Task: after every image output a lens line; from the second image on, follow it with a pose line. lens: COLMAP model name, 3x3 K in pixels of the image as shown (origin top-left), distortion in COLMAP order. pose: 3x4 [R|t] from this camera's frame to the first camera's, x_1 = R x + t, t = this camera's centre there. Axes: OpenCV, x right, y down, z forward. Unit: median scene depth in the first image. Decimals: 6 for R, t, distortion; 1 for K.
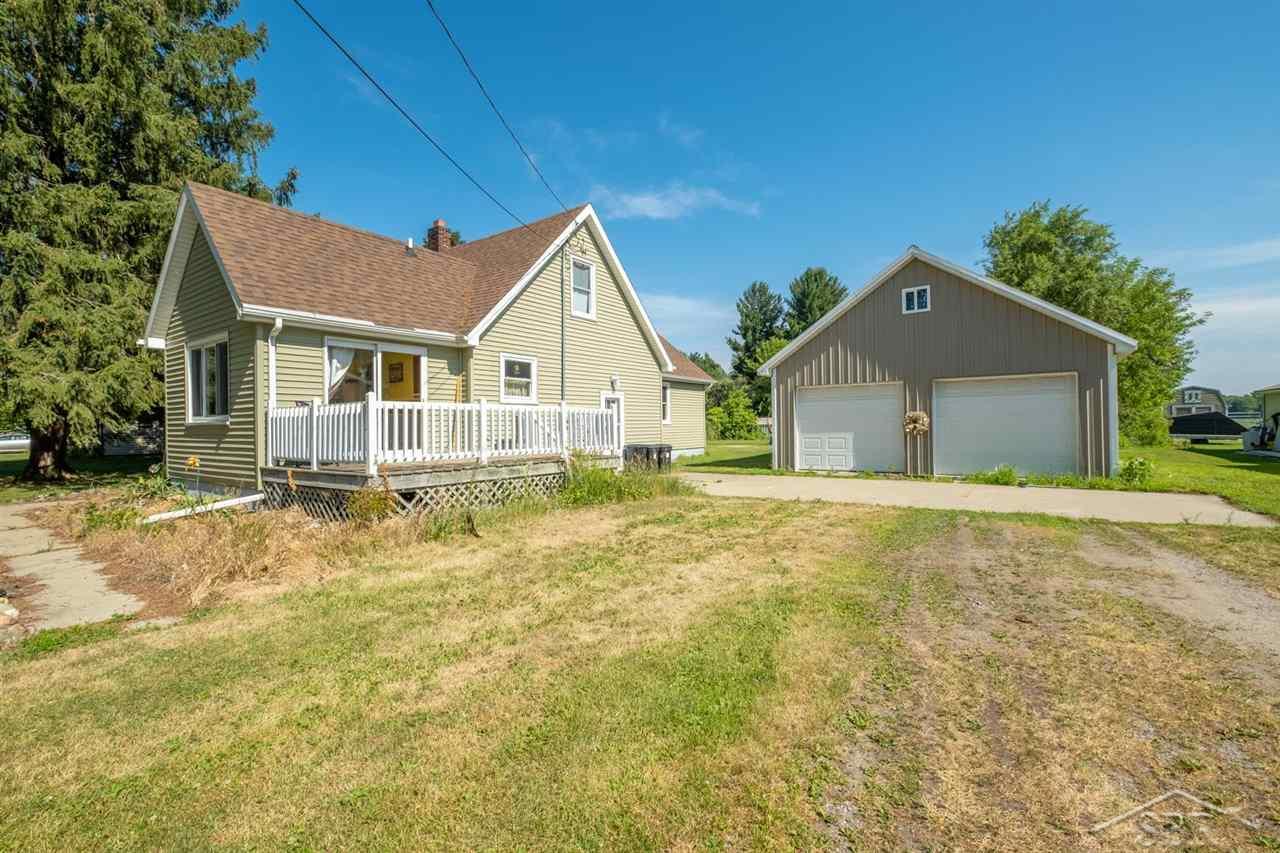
lens RADIAL K [[557.1, 0, 651.7], [0, 557.1, 423.0], [0, 0, 1]] dist [-0.002688, -0.000283]
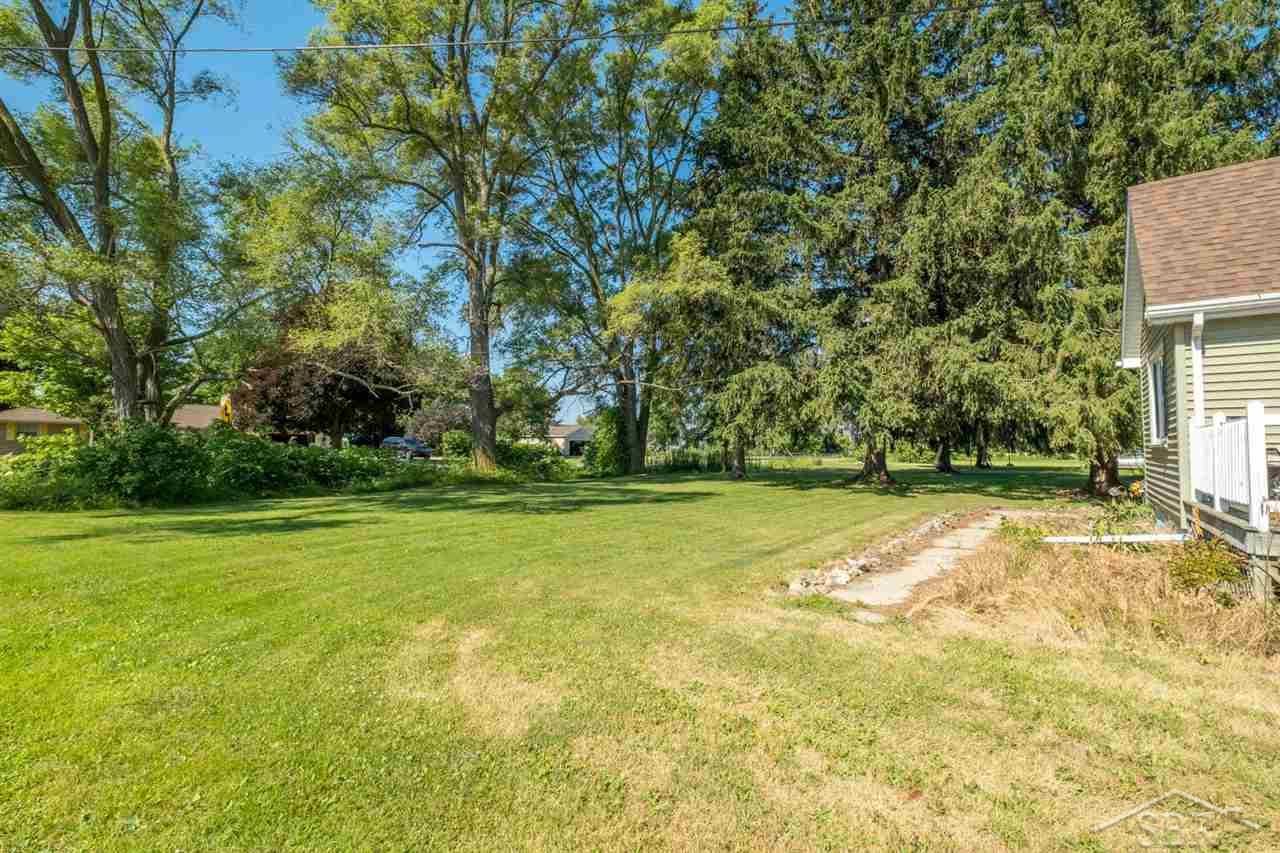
lens RADIAL K [[557.1, 0, 651.7], [0, 557.1, 423.0], [0, 0, 1]] dist [-0.002688, -0.000283]
pose [[-0.036035, -0.031129, -0.998866, 0.088957], [-0.005082, 0.999508, -0.030965, -0.002959], [0.999338, 0.003960, -0.036175, 0.165337]]
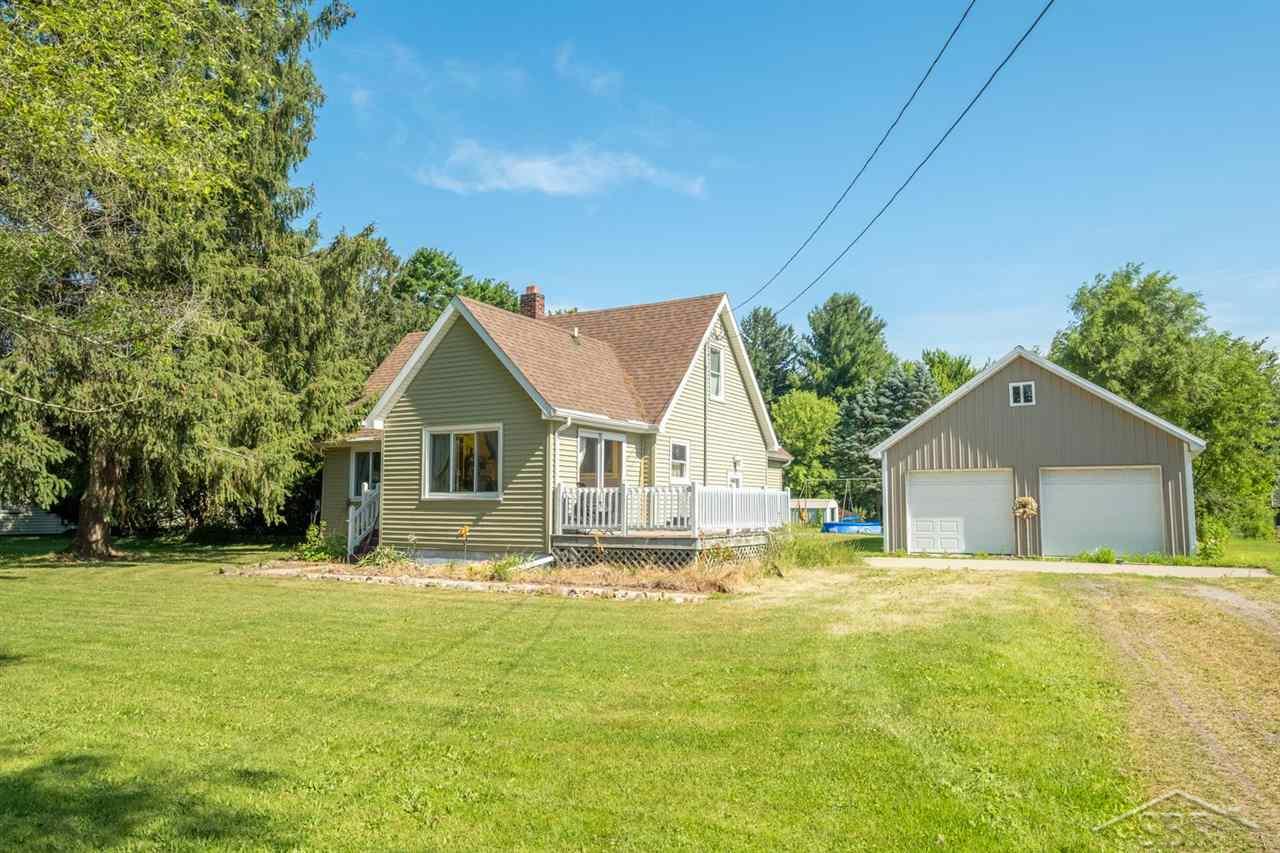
lens RADIAL K [[895.6, 0, 640.0], [0, 895.6, 426.5], [0, 0, 1]] dist [-0.008520, 0.002473]
pose [[0.994617, 0.024847, 0.100599, -0.461883], [-0.016236, 0.996203, -0.085534, 0.003474], [-0.102343, 0.083440, 0.991244, -0.679023]]
